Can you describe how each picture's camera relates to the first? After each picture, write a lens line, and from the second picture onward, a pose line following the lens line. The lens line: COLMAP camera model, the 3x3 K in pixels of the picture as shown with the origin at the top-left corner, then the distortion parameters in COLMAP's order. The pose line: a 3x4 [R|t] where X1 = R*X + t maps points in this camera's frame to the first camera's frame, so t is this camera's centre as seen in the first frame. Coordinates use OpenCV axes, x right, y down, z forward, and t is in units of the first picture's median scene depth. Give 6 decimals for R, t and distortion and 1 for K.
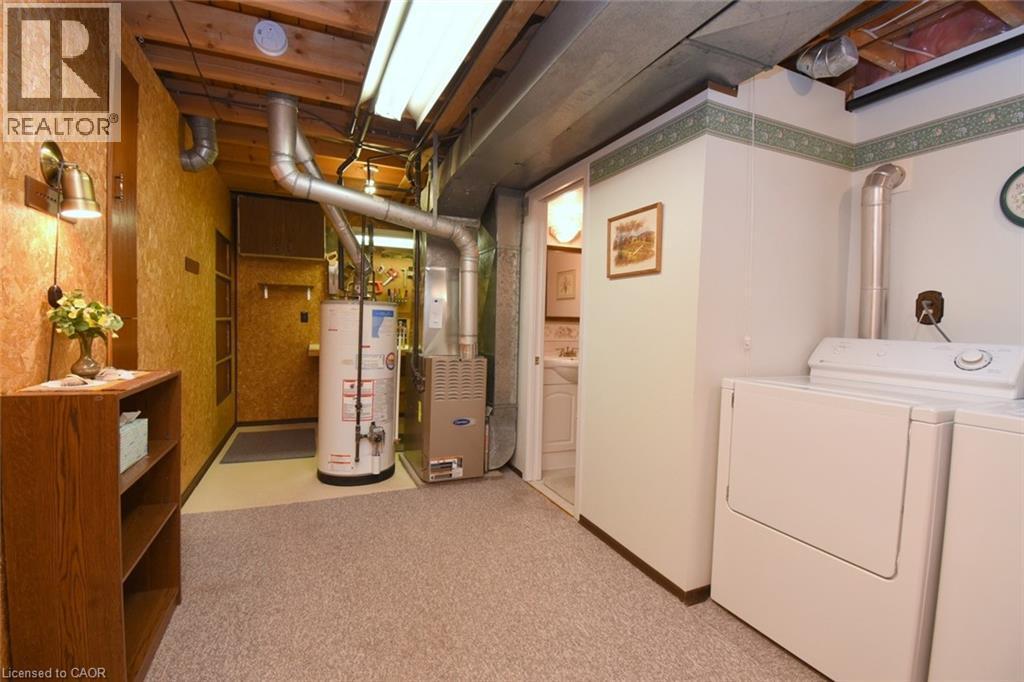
lens RADIAL K [[457.4, 0, 512.0], [0, 457.4, 341.0], [0, 0, 1]] dist [0.019723, -0.025131]
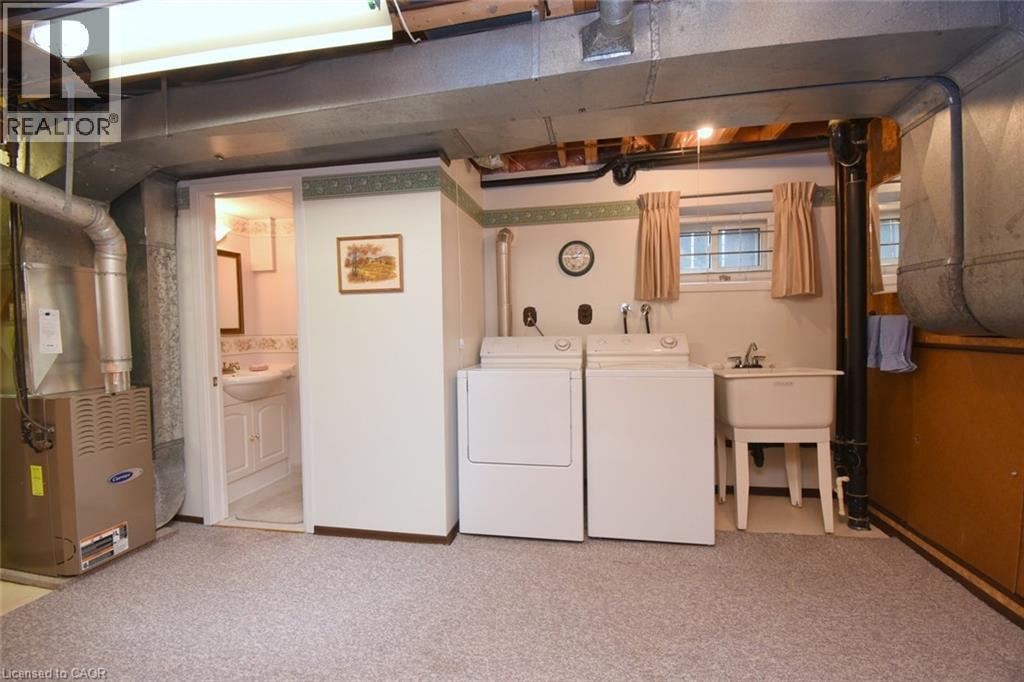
lens RADIAL K [[457.4, 0, 512.0], [0, 457.4, 341.0], [0, 0, 1]] dist [0.019723, -0.025131]
pose [[0.560733, -0.062388, 0.825643, -0.435114], [0.064573, 0.997415, 0.031514, -0.031202], [-0.825475, 0.035643, 0.563313, 0.065408]]
